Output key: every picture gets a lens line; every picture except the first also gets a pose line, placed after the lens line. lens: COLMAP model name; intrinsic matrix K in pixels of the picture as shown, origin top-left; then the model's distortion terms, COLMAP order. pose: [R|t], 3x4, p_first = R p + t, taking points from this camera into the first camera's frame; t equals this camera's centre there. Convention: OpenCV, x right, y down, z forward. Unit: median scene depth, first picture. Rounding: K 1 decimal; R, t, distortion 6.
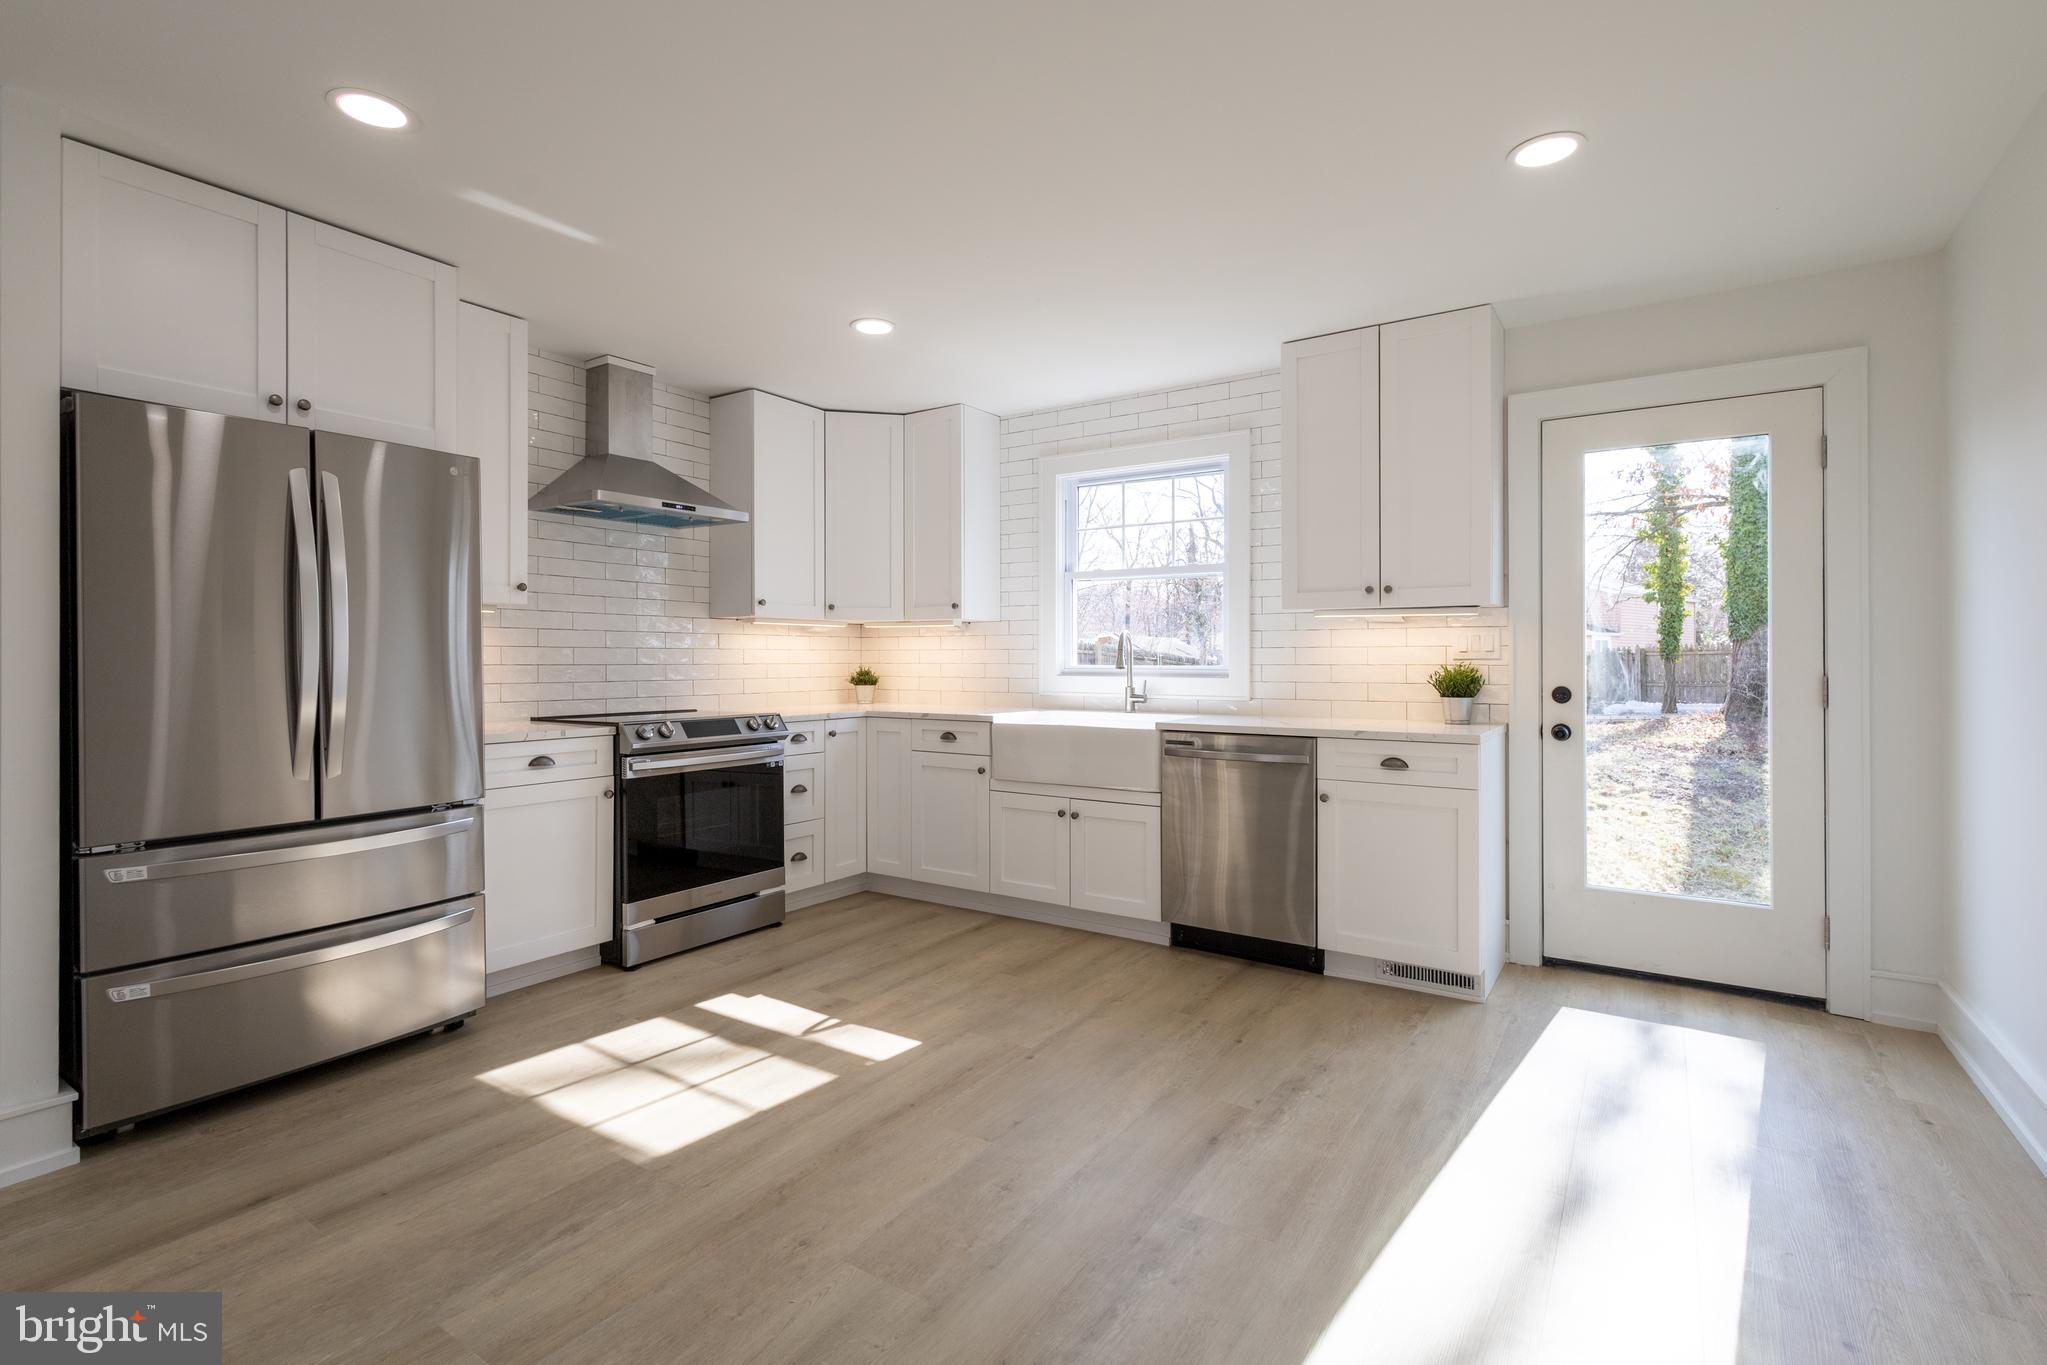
lens RADIAL K [[948.3, 0, 1022.9], [0, 948.3, 657.5], [0, 0, 1]] dist [0.005711, 0.001120]
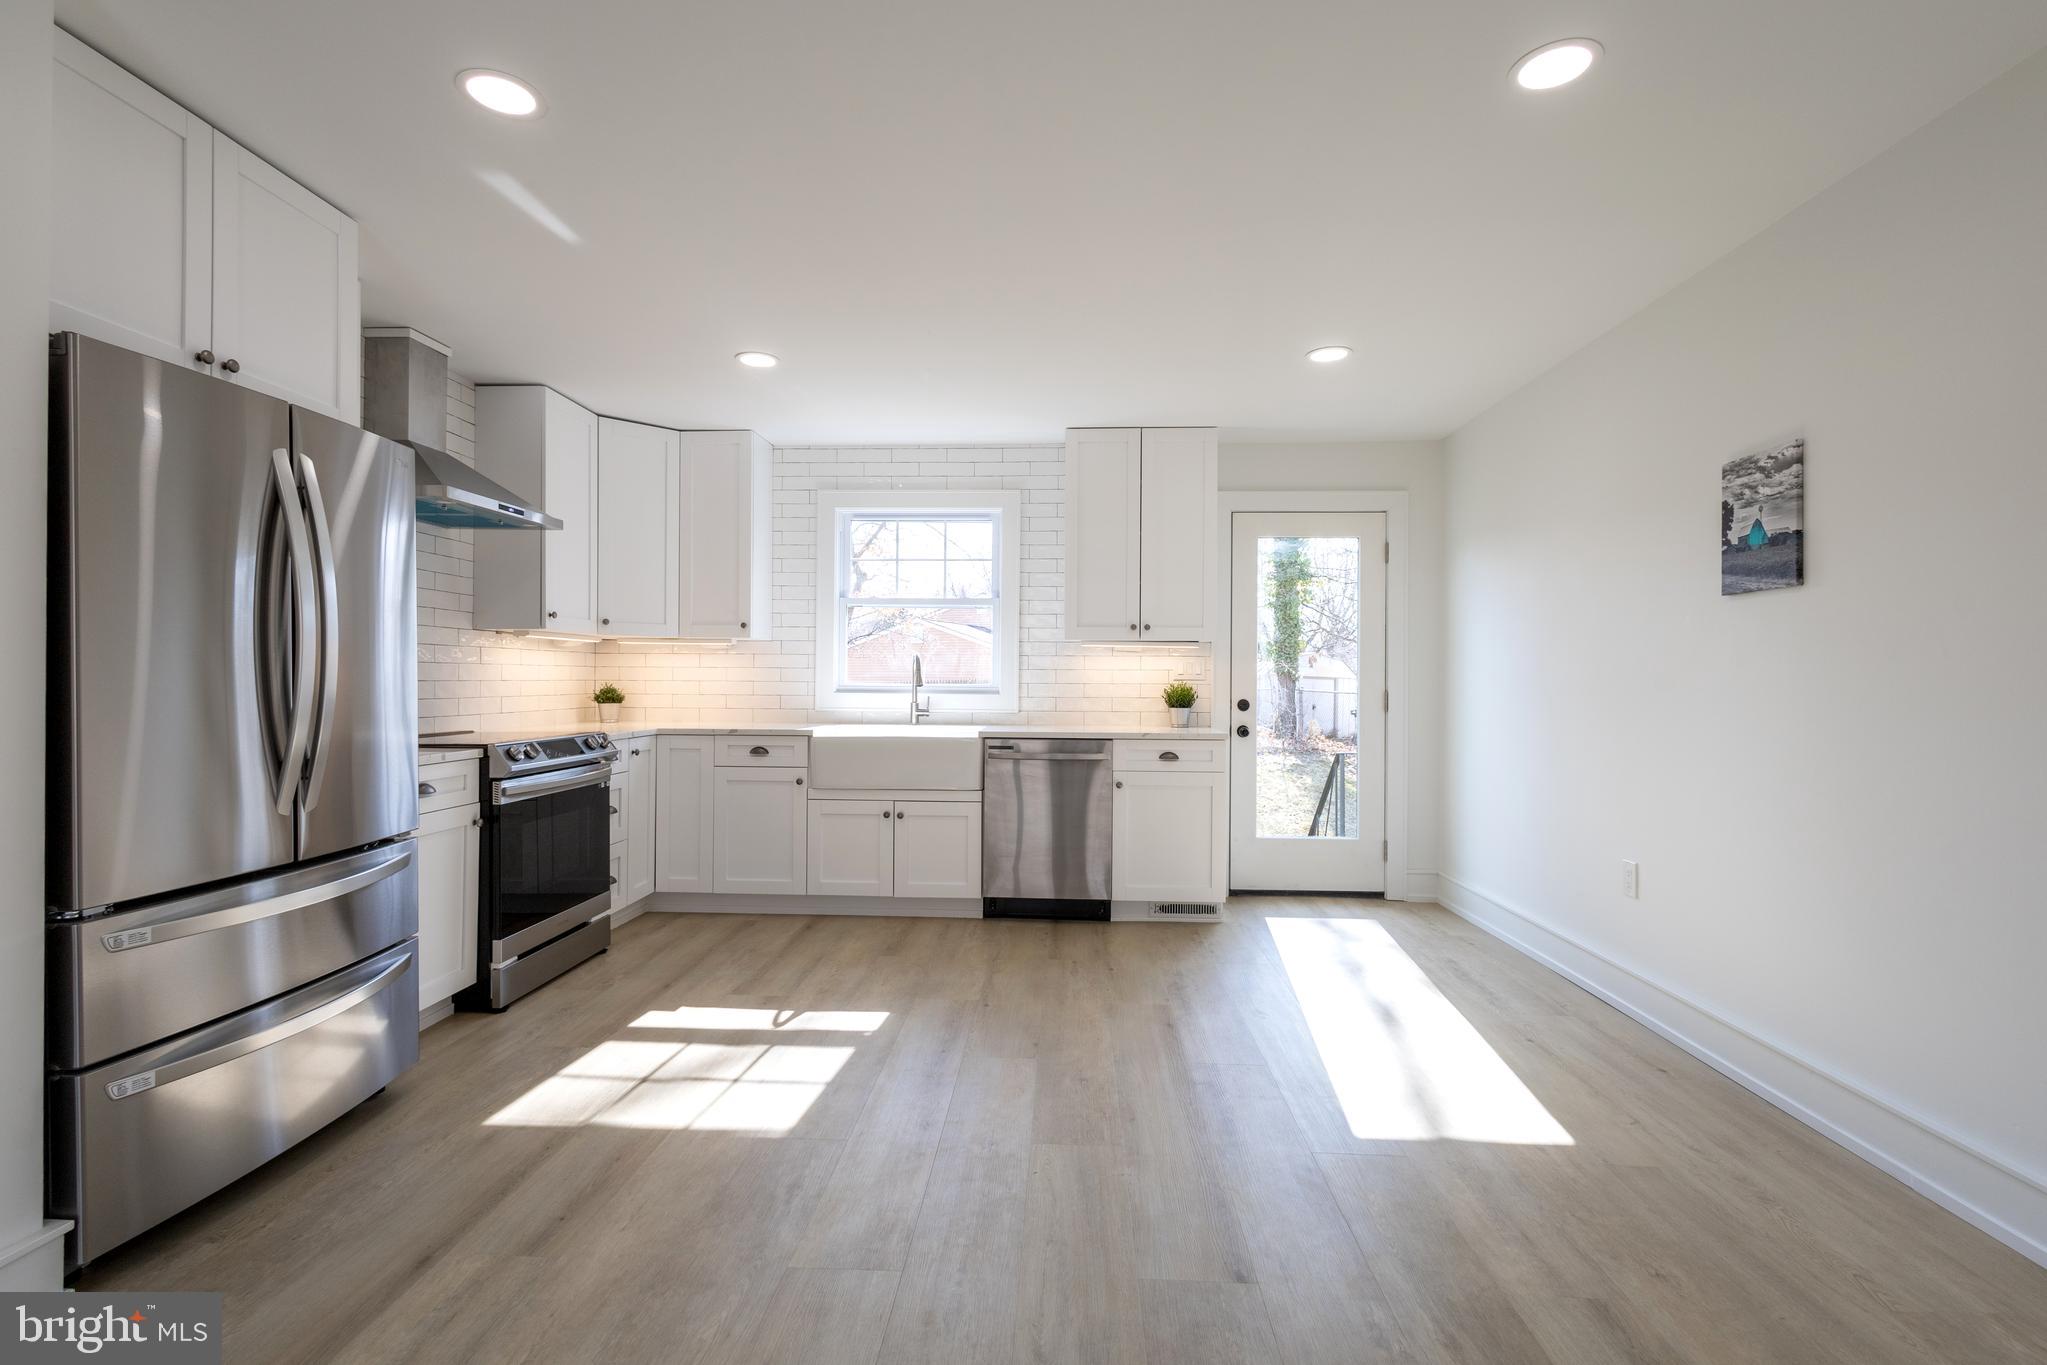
lens RADIAL K [[937.5, 0, 1022.2], [0, 937.5, 676.6], [0, 0, 1]] dist [0.003403, -0.000289]
pose [[0.858593, 0.007225, 0.512607, -0.433796], [-0.007503, 0.999971, -0.001527, 0.001064], [-0.512603, -0.002535, 0.858622, -0.041014]]
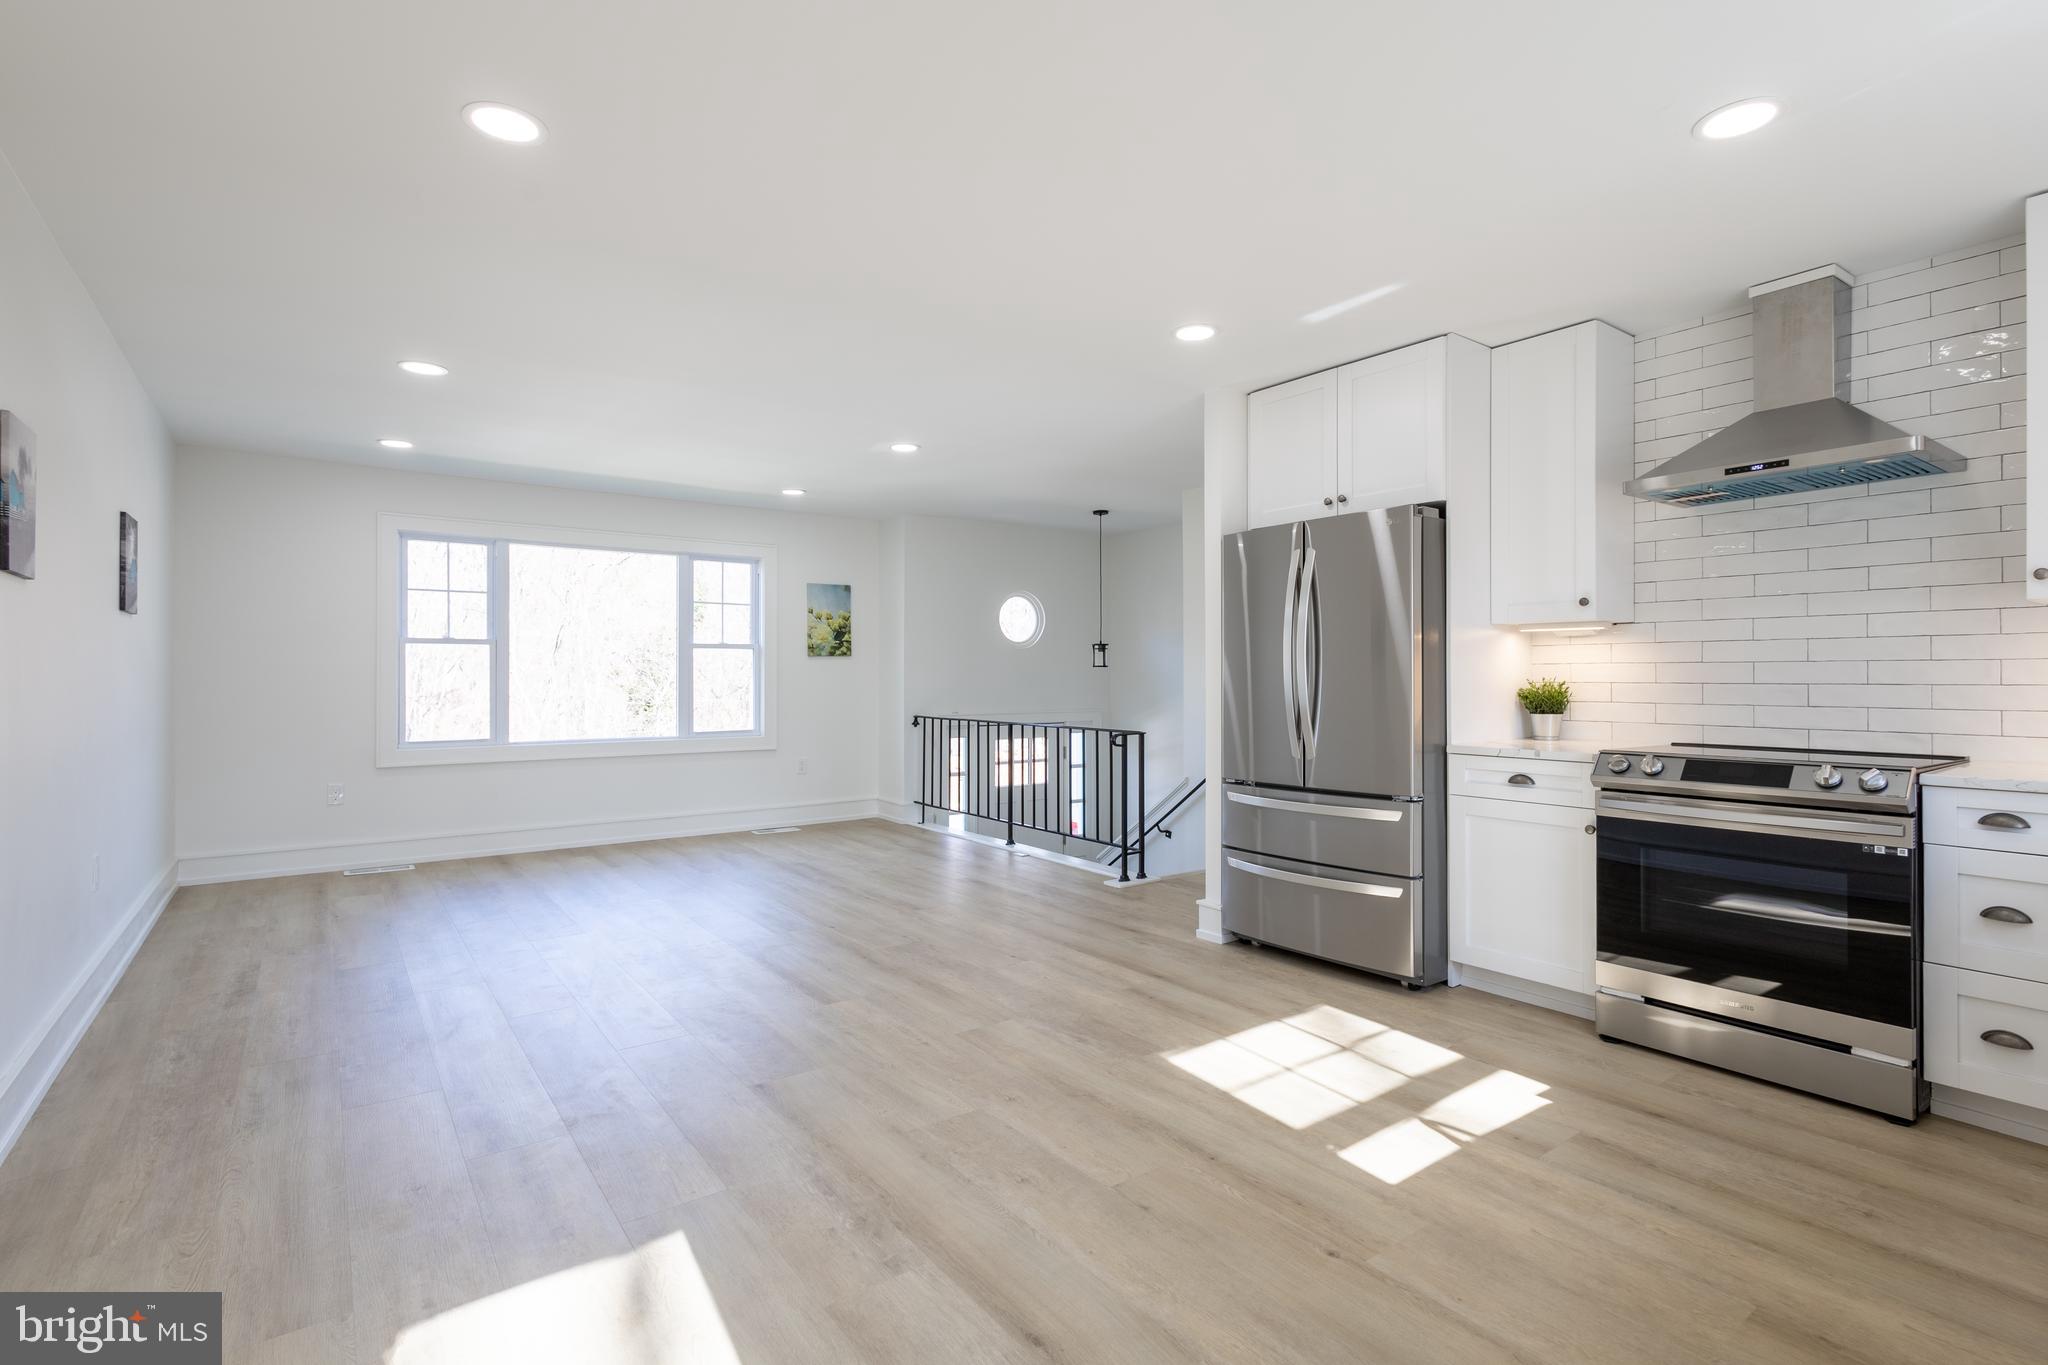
lens RADIAL K [[966.3, 0, 1042.1], [0, 966.3, 675.7], [0, 0, 1]] dist [0.007669, 0.000450]
pose [[-0.332827, -0.000420, -0.942988, 0.564353], [0.003592, 0.999992, -0.001714, 0.000334], [0.942981, -0.003958, -0.332823, 0.786937]]
